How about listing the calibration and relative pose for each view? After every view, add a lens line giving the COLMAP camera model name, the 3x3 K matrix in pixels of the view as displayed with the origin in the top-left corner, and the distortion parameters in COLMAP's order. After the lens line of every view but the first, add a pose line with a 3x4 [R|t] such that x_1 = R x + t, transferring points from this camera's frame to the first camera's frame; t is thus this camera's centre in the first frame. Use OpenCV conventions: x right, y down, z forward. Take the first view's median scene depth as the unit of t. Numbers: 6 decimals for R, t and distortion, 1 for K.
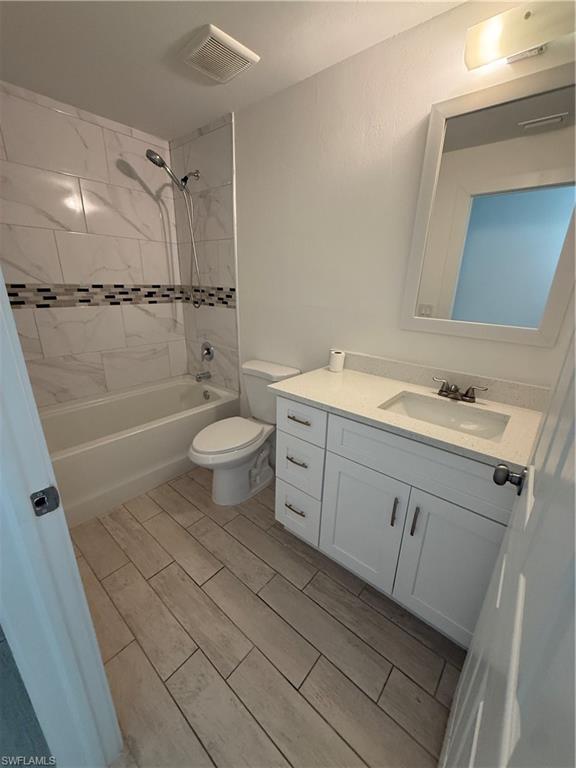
lens RADIAL K [[306.9, 0, 283.6], [0, 306.9, 381.8], [0, 0, 1]] dist [0.000137, -0.000451]
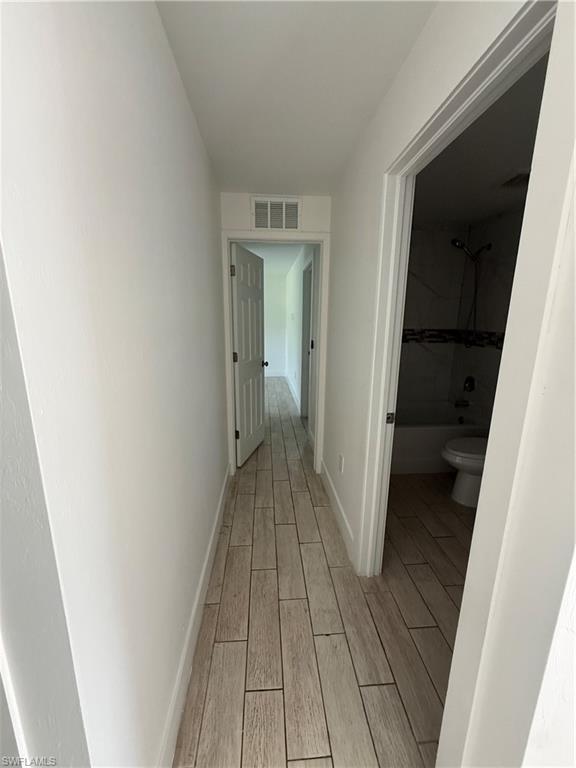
lens RADIAL K [[306.9, 0, 288.3], [0, 306.9, 391.4], [0, 0, 1]] dist [0.000137, -0.000451]
pose [[0.711549, 0.148037, -0.686865, 0.183905], [-0.212583, 0.977095, -0.009634, 0.228118], [0.669706, 0.152871, 0.726721, -0.833349]]
